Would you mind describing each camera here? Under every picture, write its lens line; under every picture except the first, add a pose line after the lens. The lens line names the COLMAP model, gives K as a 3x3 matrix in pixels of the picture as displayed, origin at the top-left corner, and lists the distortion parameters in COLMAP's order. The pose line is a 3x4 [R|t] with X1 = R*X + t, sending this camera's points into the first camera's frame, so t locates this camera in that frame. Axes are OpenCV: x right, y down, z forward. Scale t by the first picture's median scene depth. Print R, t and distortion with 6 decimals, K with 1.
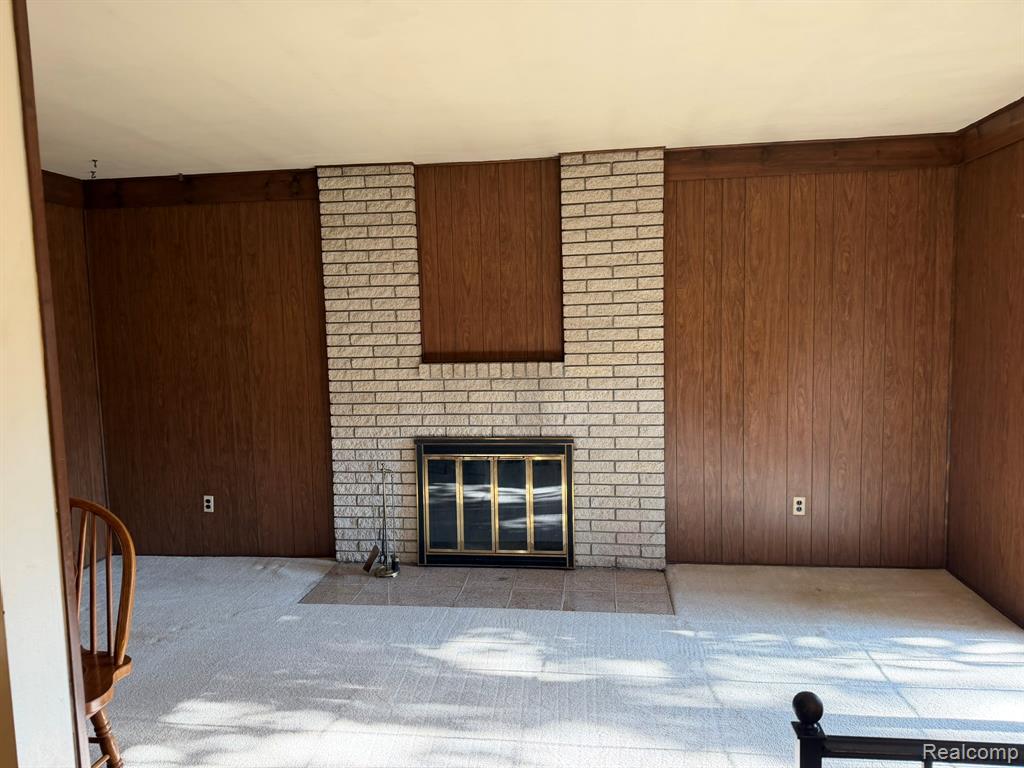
lens RADIAL K [[708.0, 0, 512.0], [0, 708.0, 384.0], [0, 0, 1]] dist [0.144917, -0.229233]
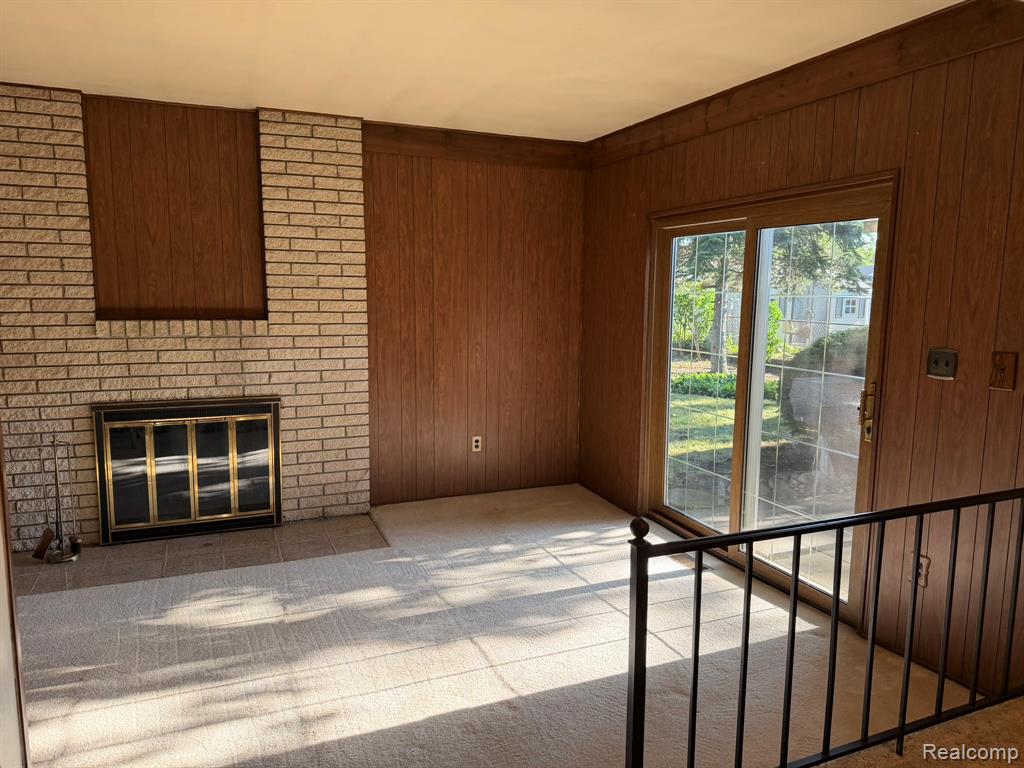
lens RADIAL K [[700.7, 0, 512.0], [0, 700.7, 384.0], [0, 0, 1]] dist [0.096793, -0.128147]
pose [[0.864285, -0.034868, 0.501792, -0.131737], [0.013986, 0.998875, 0.045318, 0.017937], [-0.502808, -0.032150, 0.863800, -0.029781]]
